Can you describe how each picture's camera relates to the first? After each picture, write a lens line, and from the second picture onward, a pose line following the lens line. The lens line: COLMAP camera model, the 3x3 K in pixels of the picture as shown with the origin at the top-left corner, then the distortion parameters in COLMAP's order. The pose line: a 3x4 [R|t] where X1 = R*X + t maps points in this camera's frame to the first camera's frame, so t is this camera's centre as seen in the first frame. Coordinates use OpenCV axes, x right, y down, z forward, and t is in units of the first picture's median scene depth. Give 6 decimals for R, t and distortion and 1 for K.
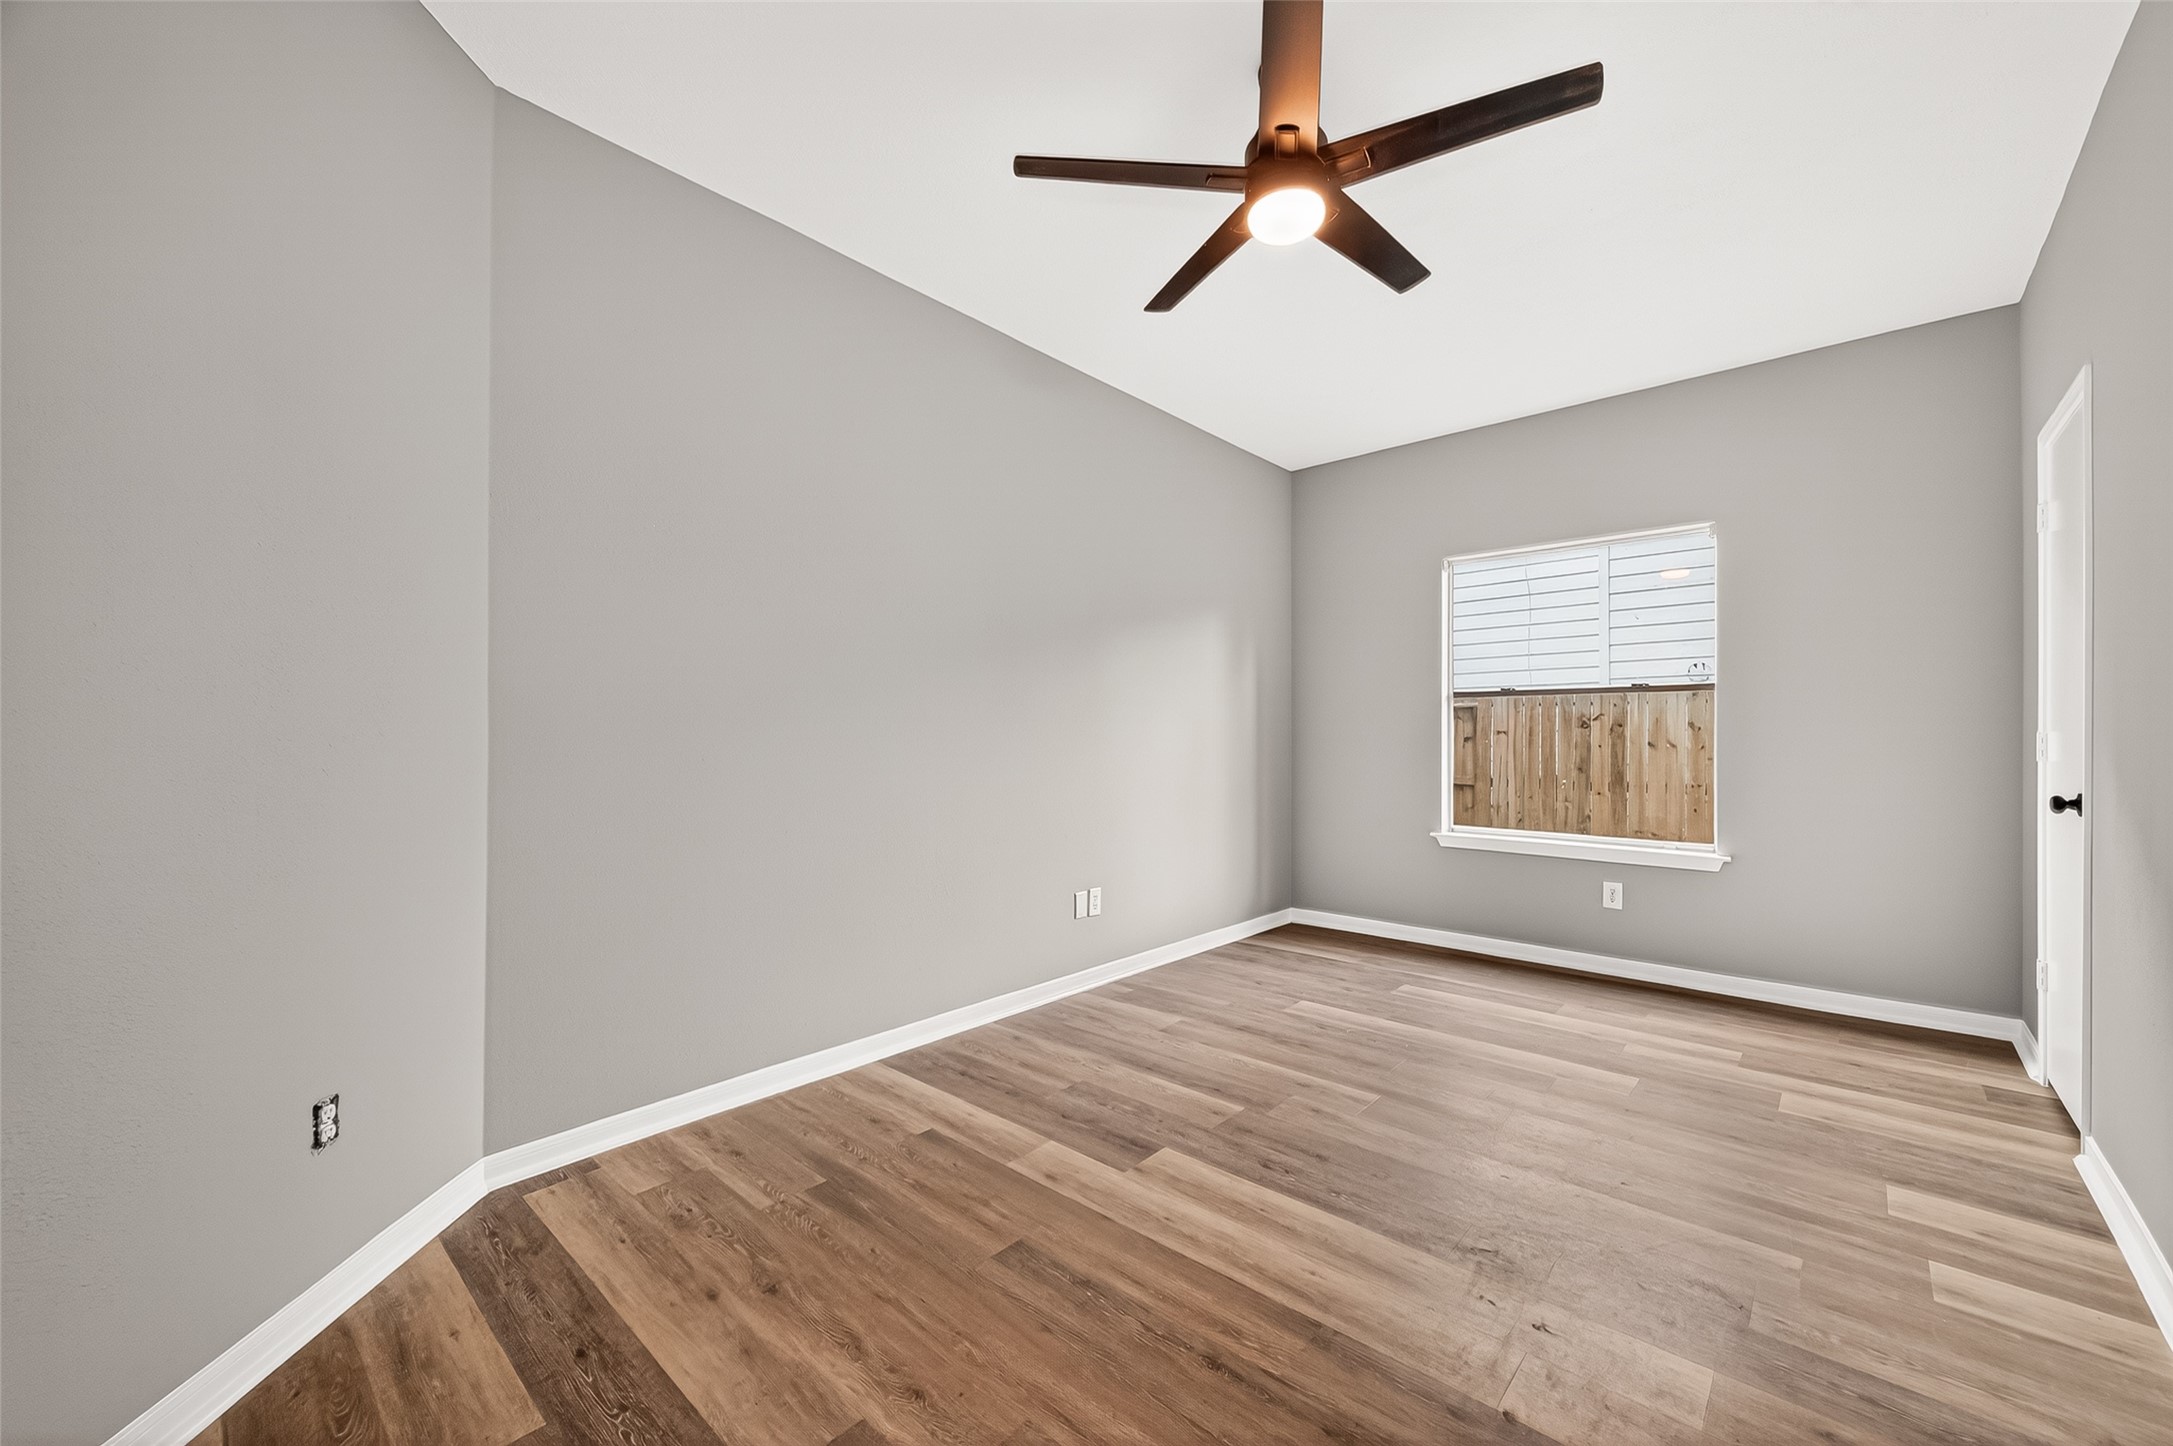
lens RADIAL K [[848.5, 0, 1089.6], [0, 848.5, 731.6], [0, 0, 1]] dist [0.004437, -0.000523]
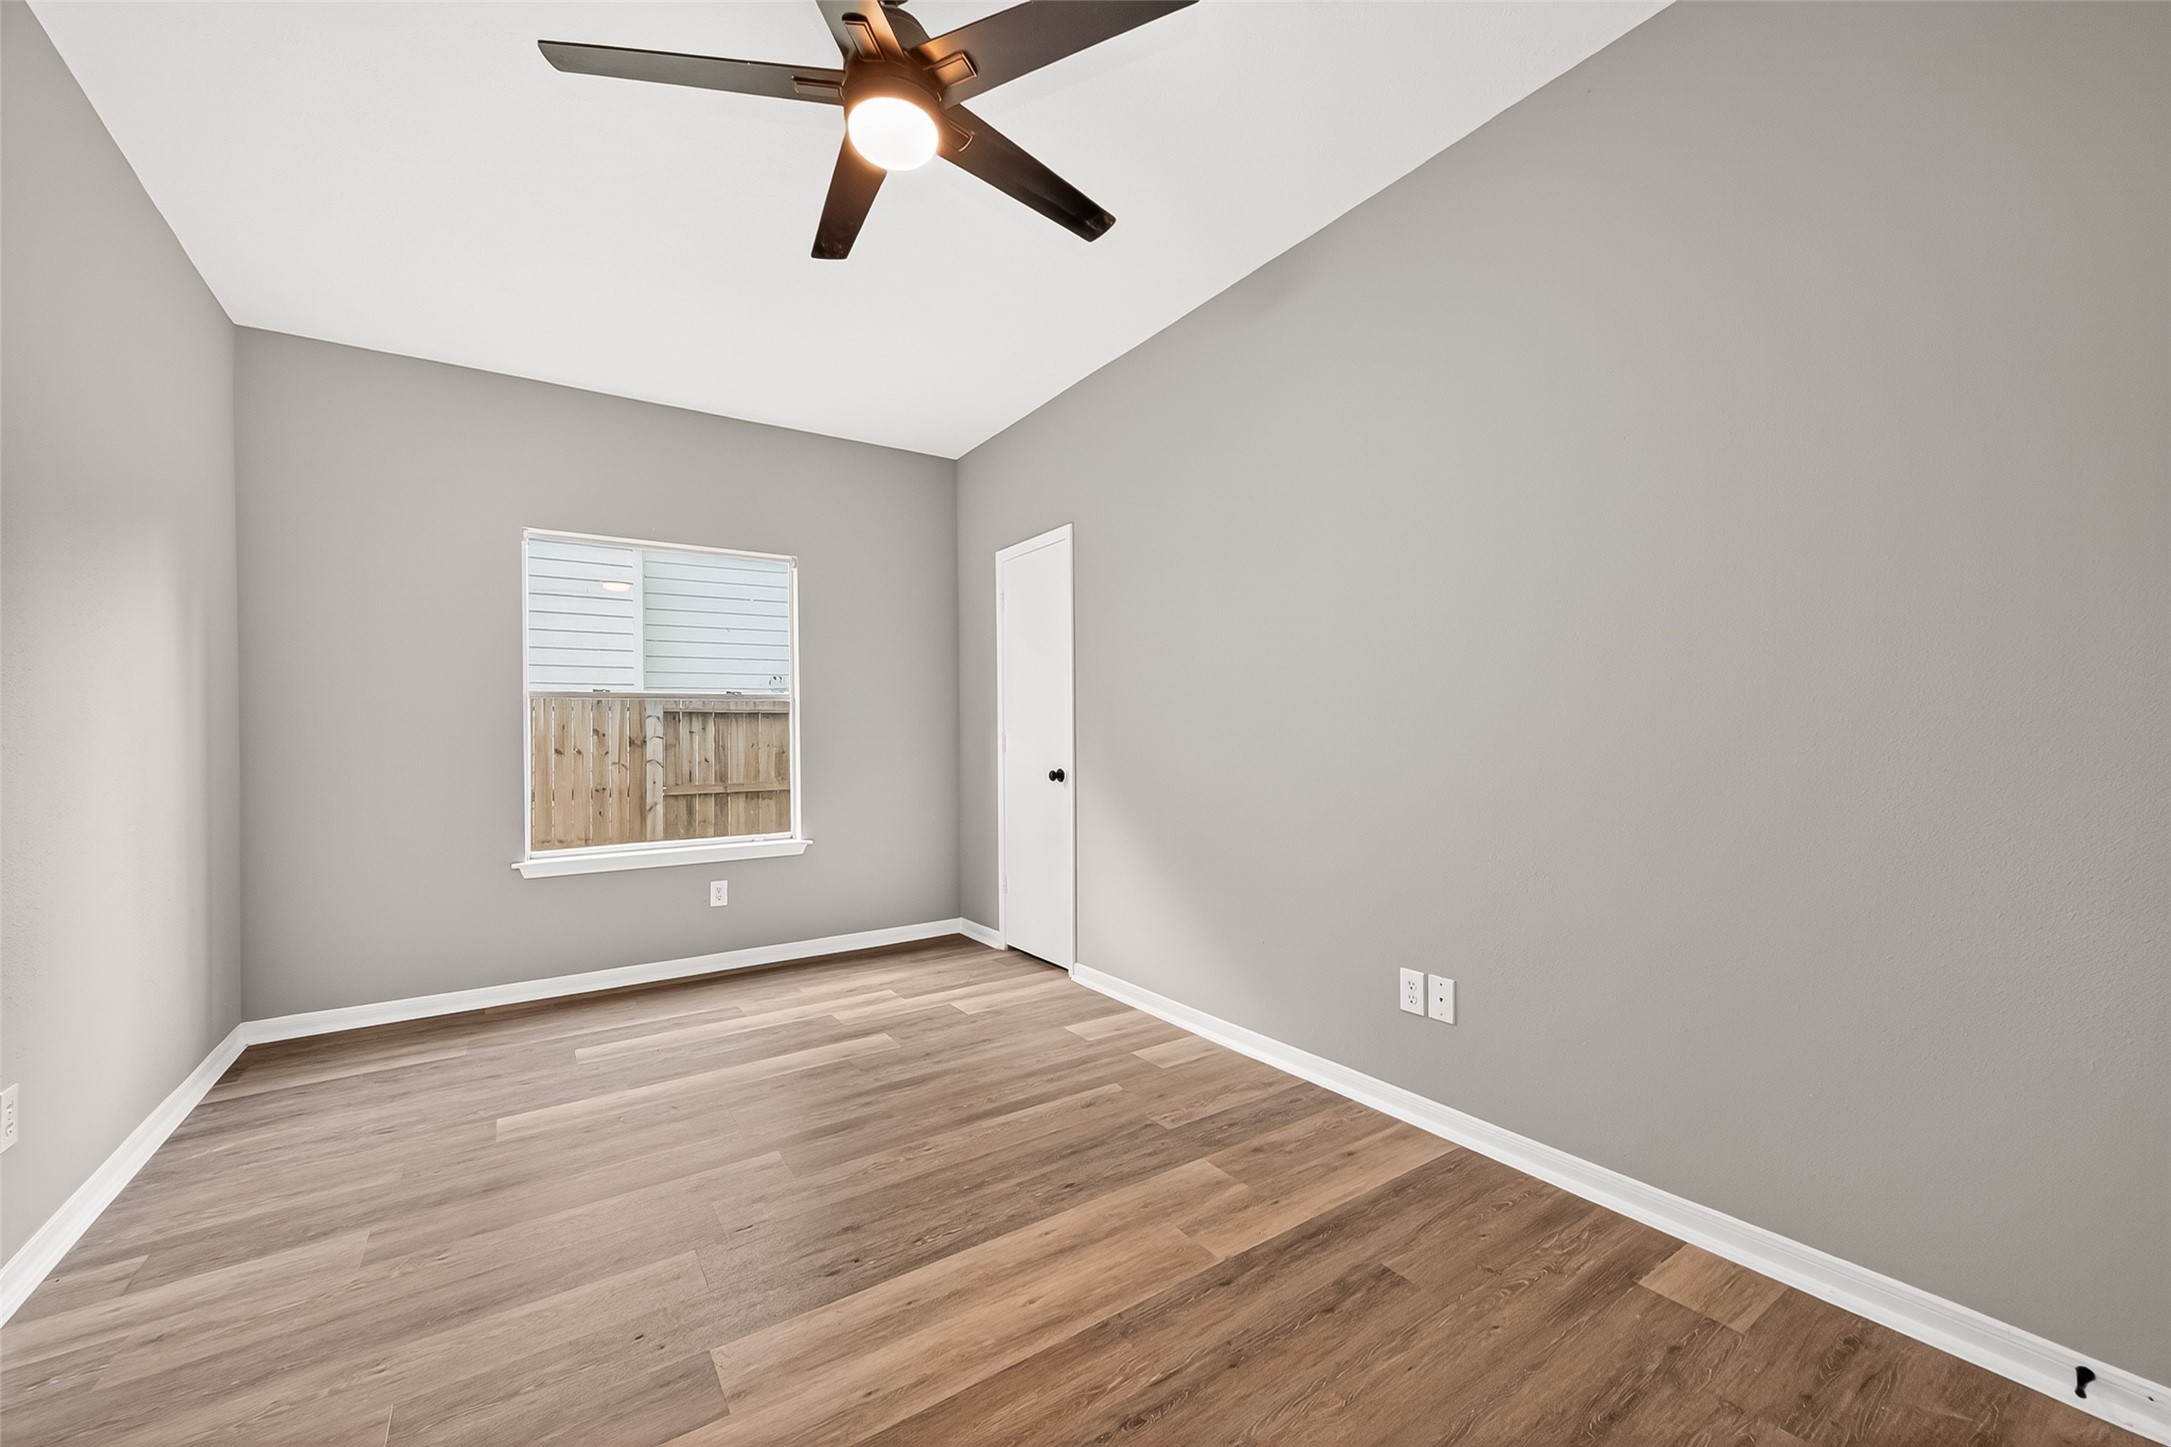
lens RADIAL K [[847.7, 0, 1088.6], [0, 847.7, 732.1], [0, 0, 1]] dist [0.004437, -0.000523]
pose [[0.243079, -0.005029, 0.969993, -0.372307], [0.013578, 0.999906, 0.001782, -0.001416], [-0.969911, 0.012738, 0.243125, 0.404945]]
